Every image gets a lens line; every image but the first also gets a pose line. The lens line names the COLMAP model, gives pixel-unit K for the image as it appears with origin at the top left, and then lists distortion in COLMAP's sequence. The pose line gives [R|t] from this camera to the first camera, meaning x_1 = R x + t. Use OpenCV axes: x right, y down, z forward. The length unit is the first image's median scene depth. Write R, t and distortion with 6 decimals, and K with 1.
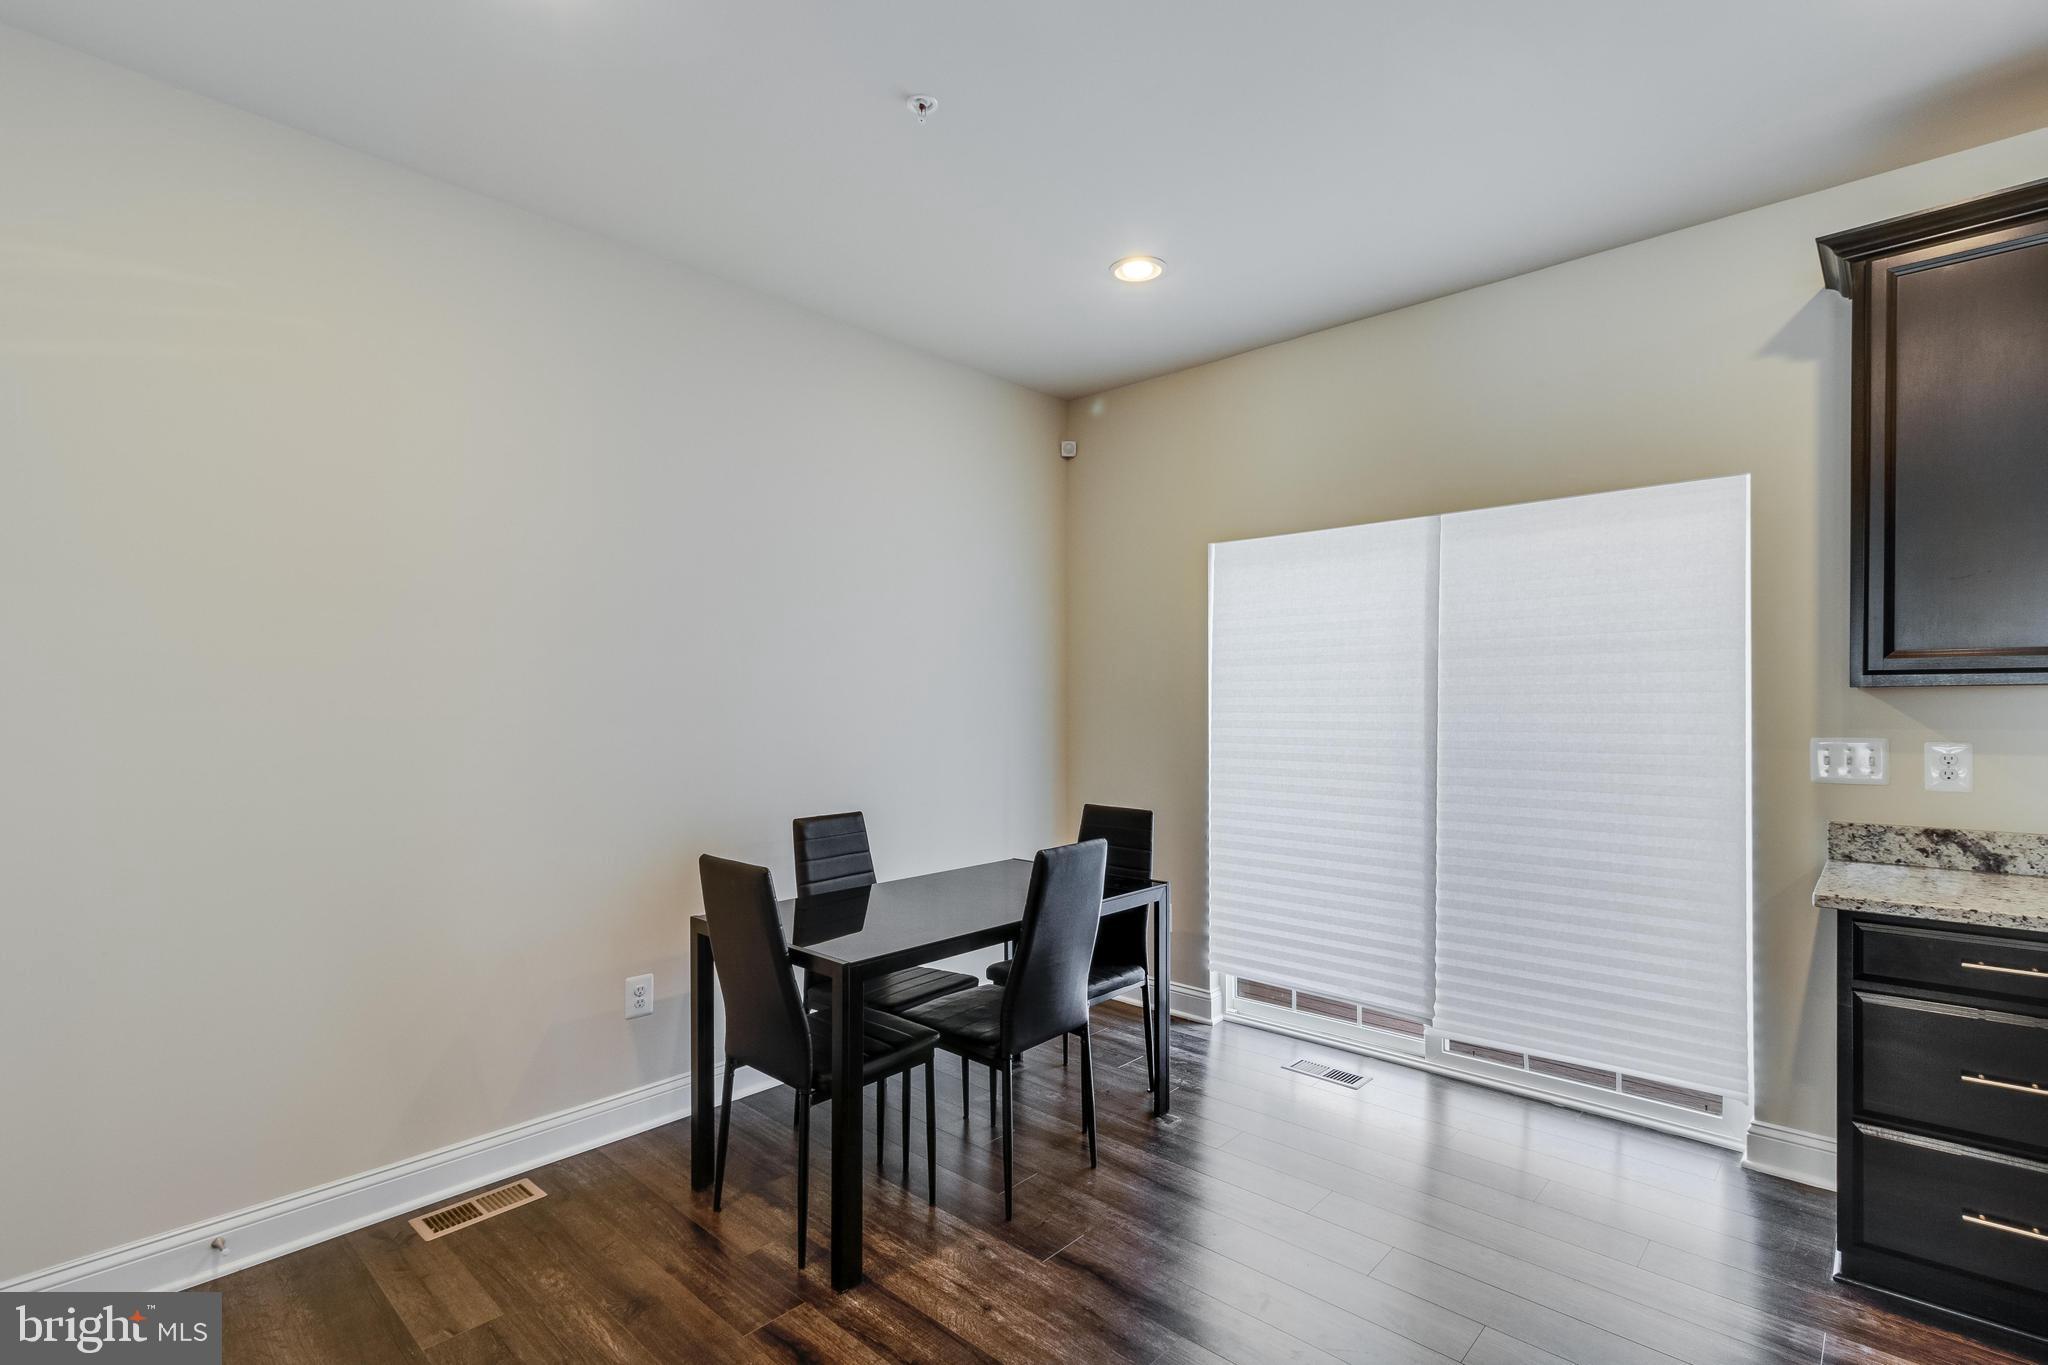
lens RADIAL K [[954.2, 0, 1025.0], [0, 954.2, 712.6], [0, 0, 1]] dist [0.001931, 0.000249]
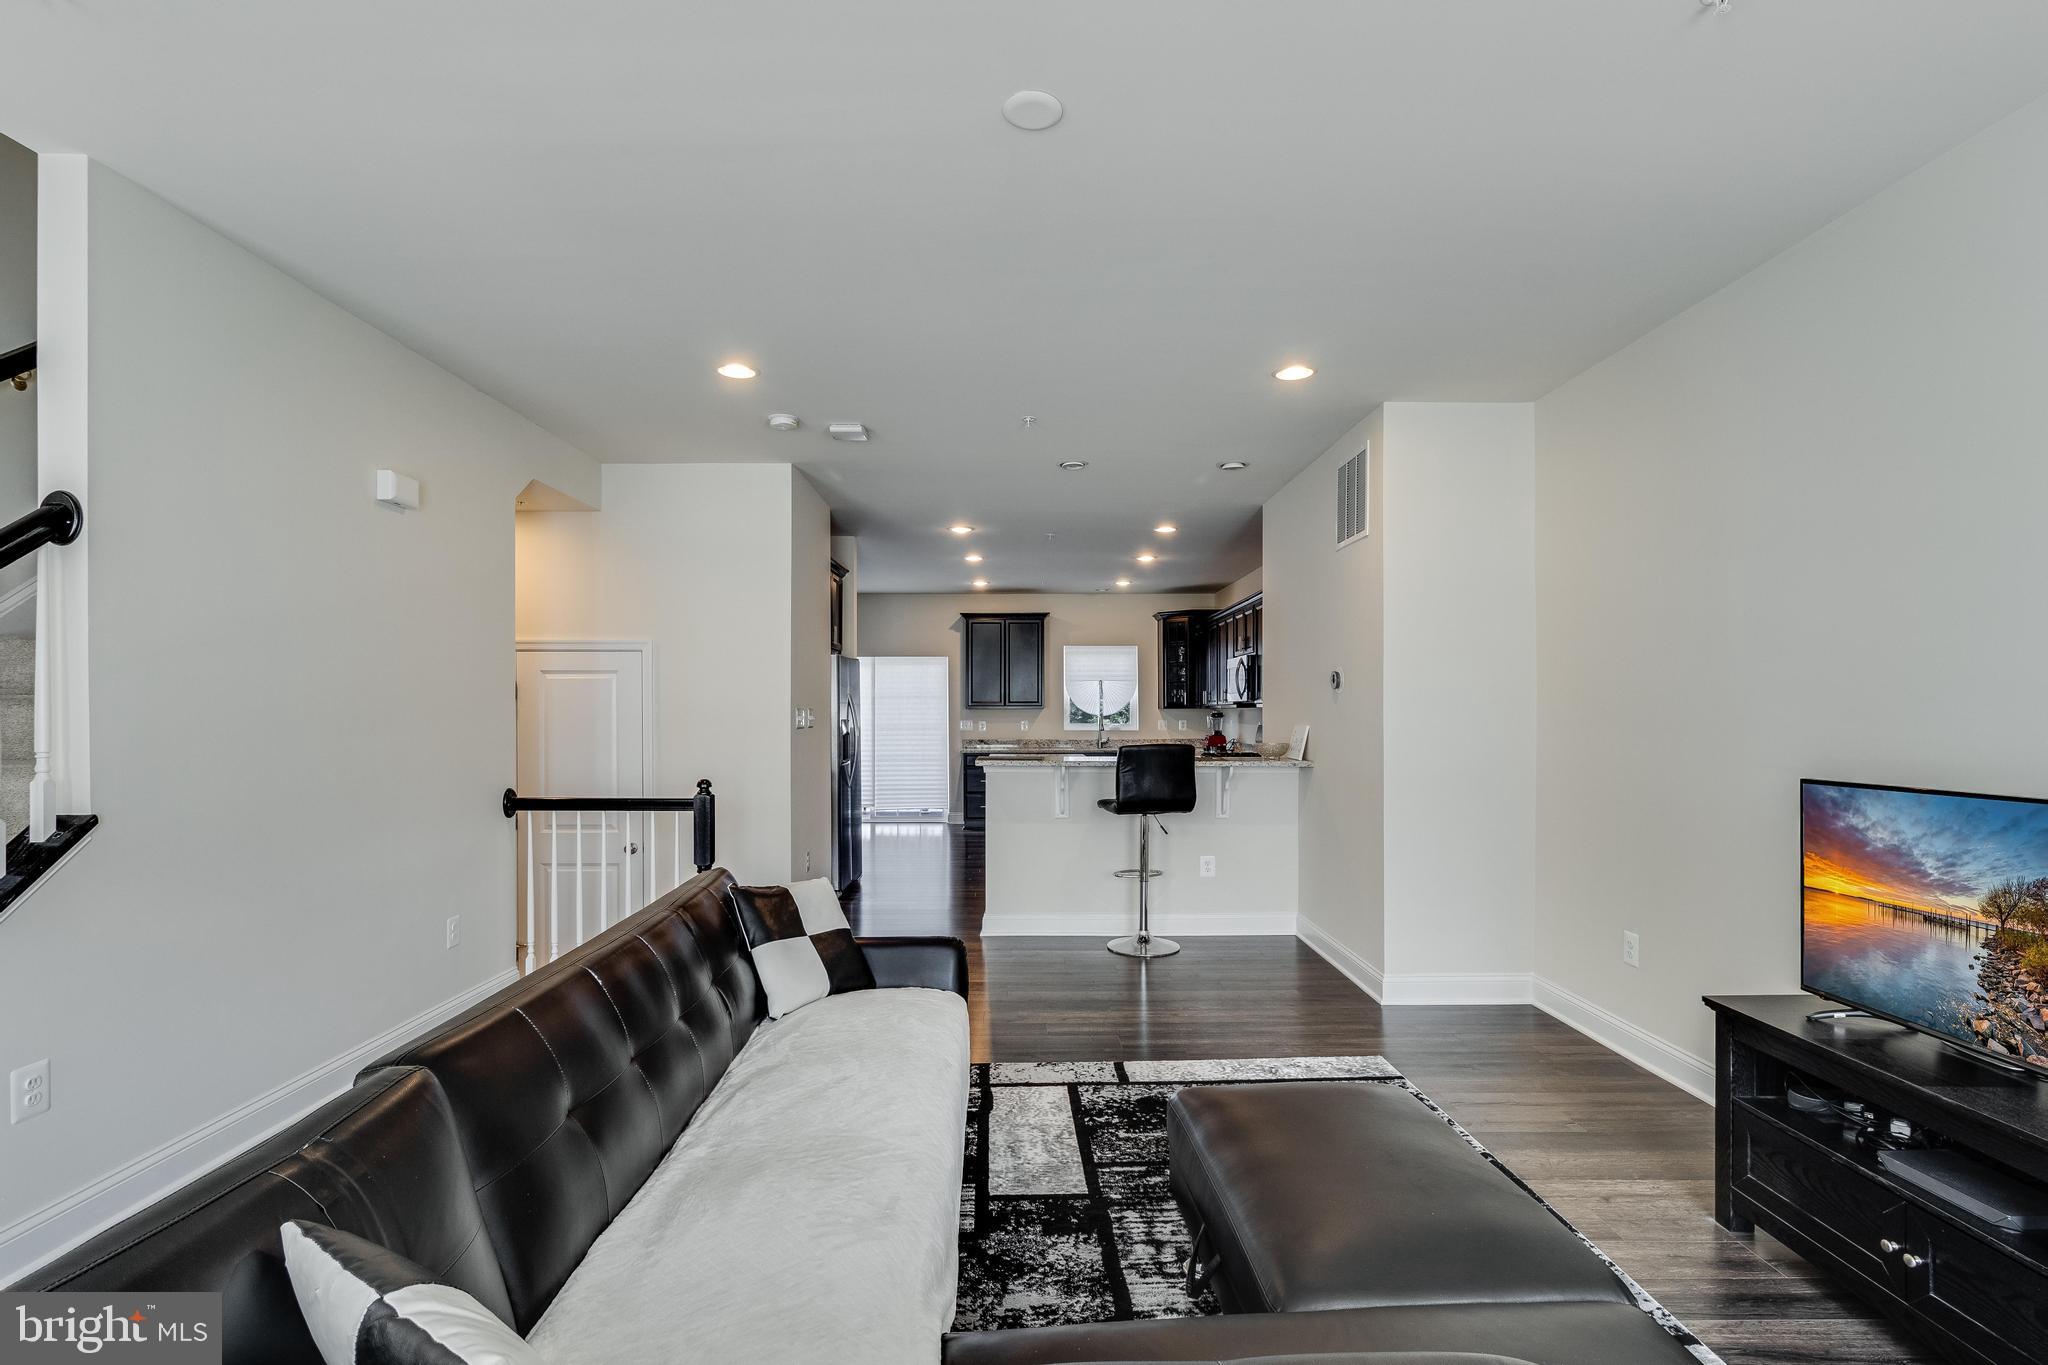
lens RADIAL K [[954.2, 0, 1025.6], [0, 954.2, 702.3], [0, 0, 1]] dist [0.001931, 0.000249]
pose [[0.731867, 0.009110, 0.681387, -1.697605], [0.003654, 0.999844, -0.017292, 0.019383], [-0.681438, 0.015145, 0.731719, -2.112033]]
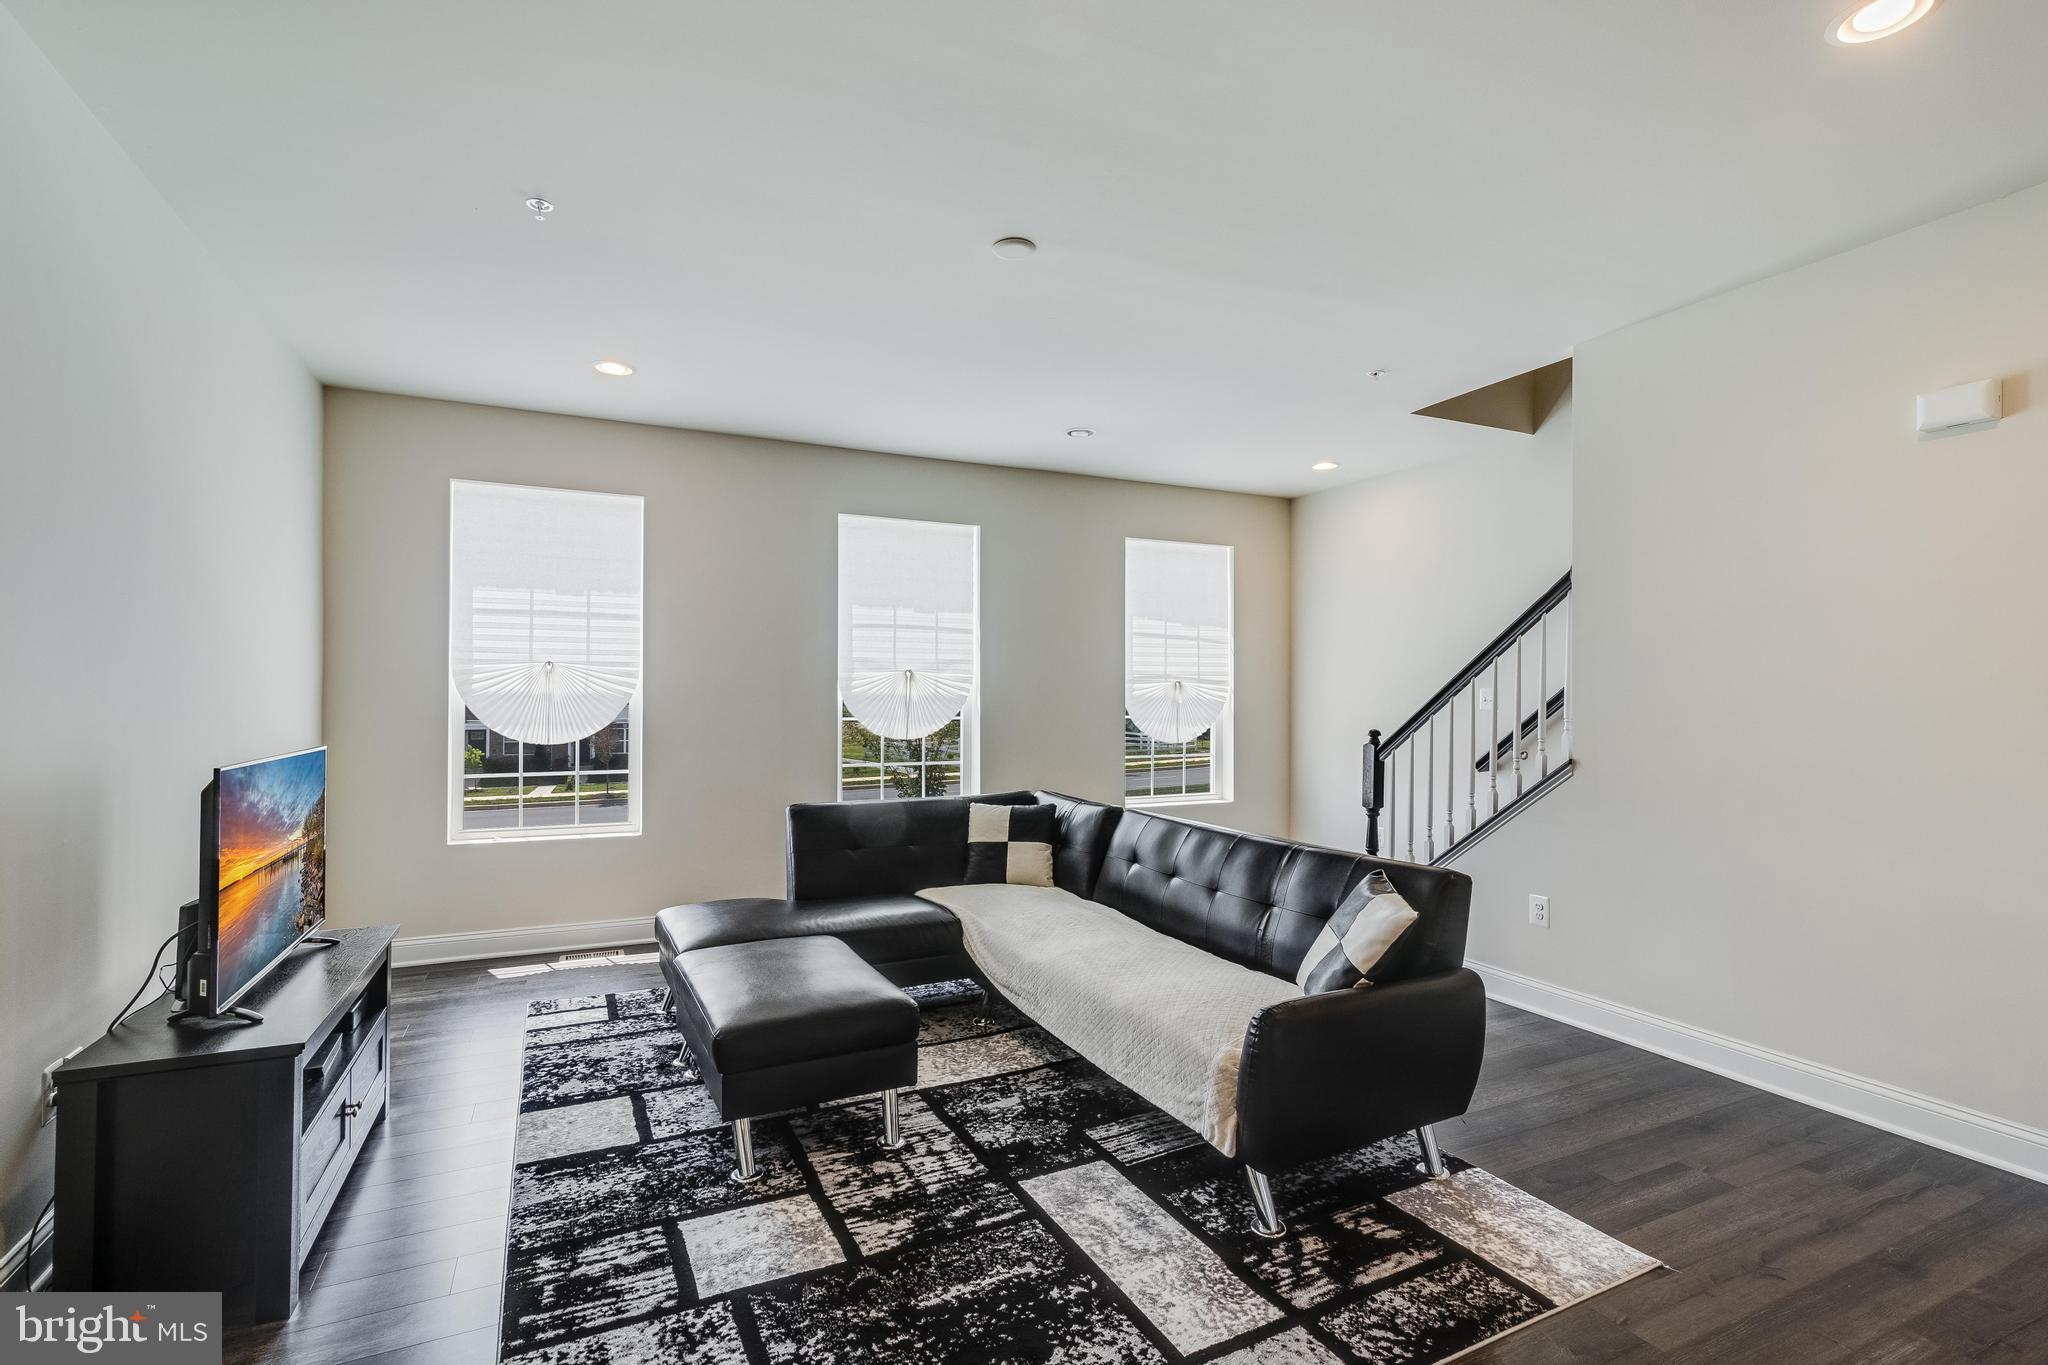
lens RADIAL K [[954.2, 0, 1015.2], [0, 954.2, 686.8], [0, 0, 1]] dist [0.001931, 0.000249]
pose [[-0.388336, -0.001448, -0.921517, -0.257914], [-0.011666, 0.999926, 0.003345, 0.007779], [0.921444, 0.012049, -0.388324, -1.174164]]
